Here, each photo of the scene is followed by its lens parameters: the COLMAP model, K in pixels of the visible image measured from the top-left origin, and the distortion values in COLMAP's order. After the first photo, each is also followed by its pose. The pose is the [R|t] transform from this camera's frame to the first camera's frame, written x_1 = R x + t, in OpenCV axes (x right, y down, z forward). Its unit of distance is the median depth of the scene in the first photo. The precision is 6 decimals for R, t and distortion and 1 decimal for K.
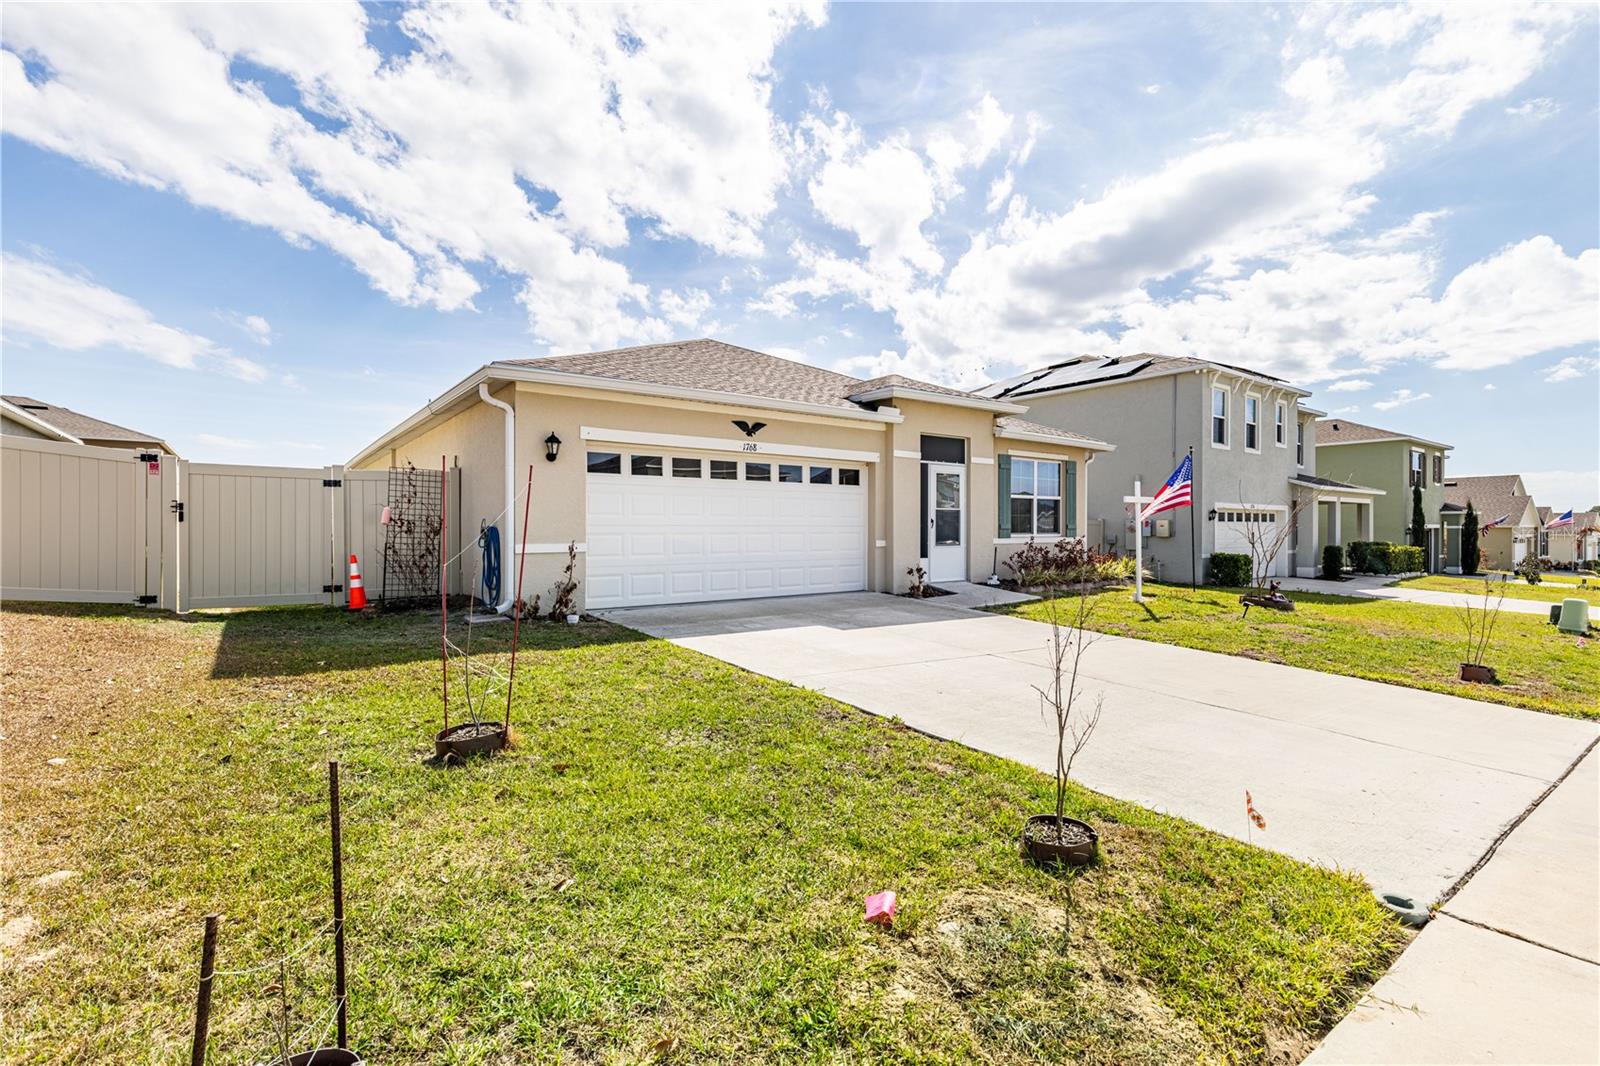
lens RADIAL K [[726.9, 0, 792.4], [0, 726.9, 529.6], [0, 0, 1]] dist [0.003522, 0.000102]
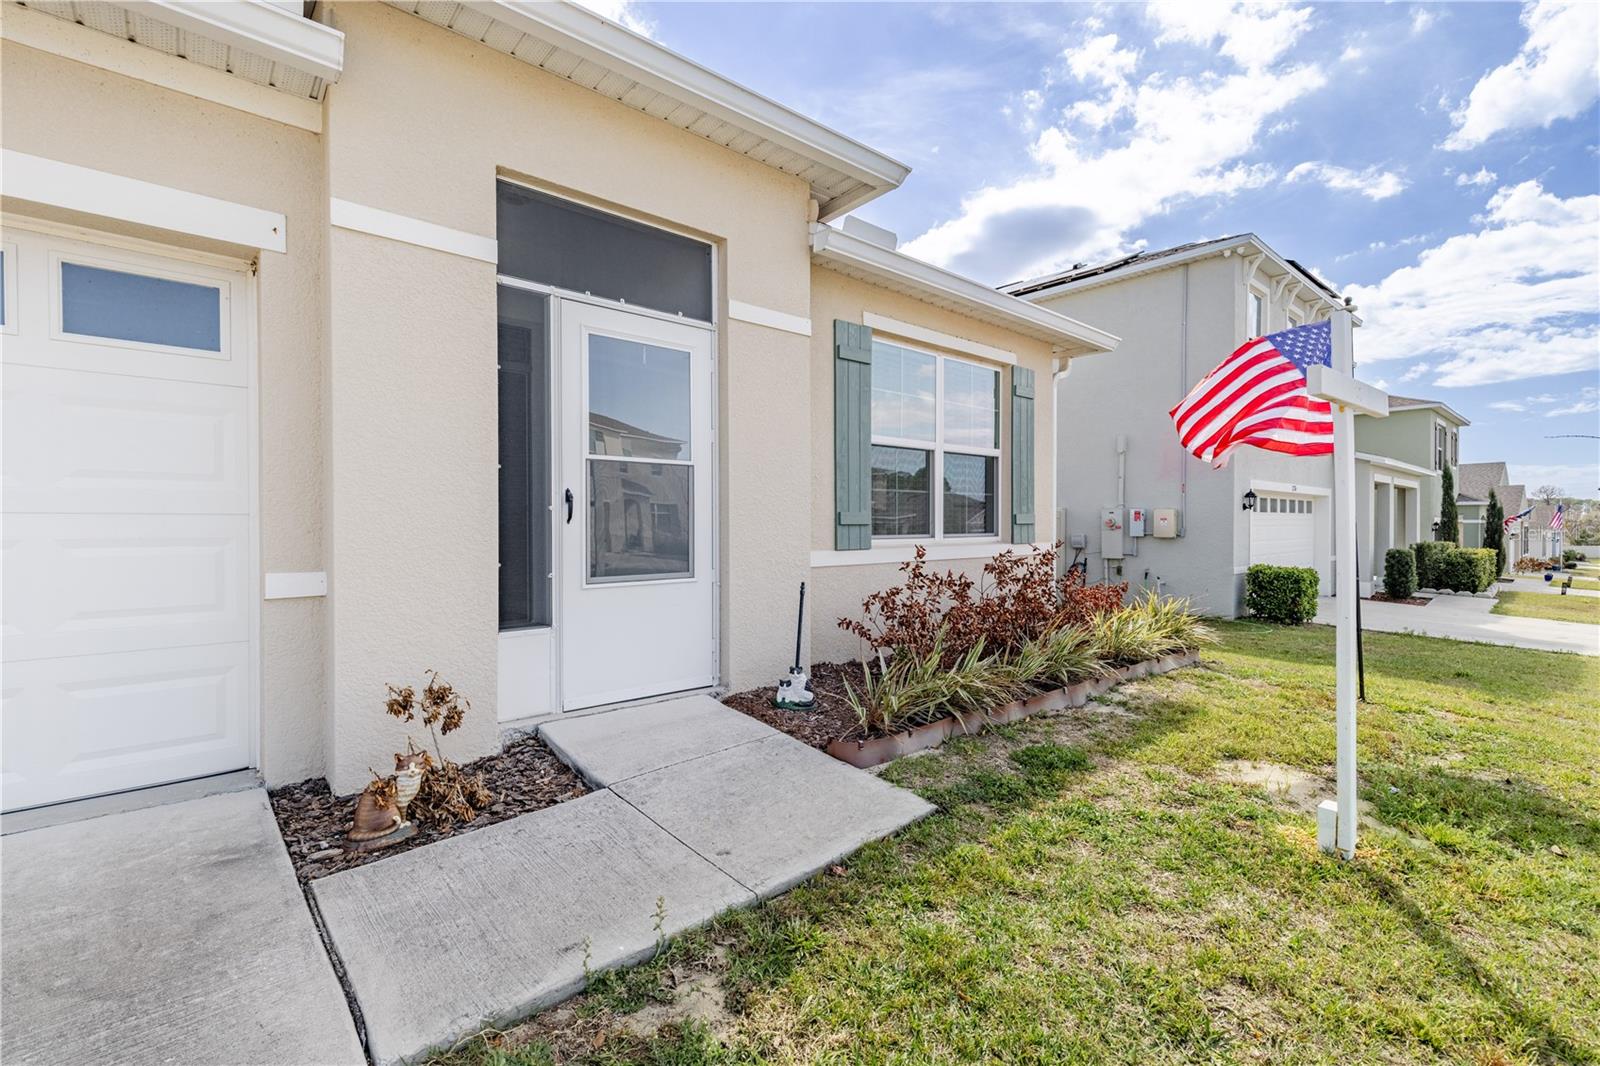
lens RADIAL K [[726.9, 0, 803.6], [0, 726.9, 525.9], [0, 0, 1]] dist [0.003522, 0.000102]
pose [[0.995659, -0.004055, 0.092986, 0.235937], [0.004197, 0.999990, -0.001330, -0.000288], [-0.092980, 0.001715, 0.995667, 0.644471]]
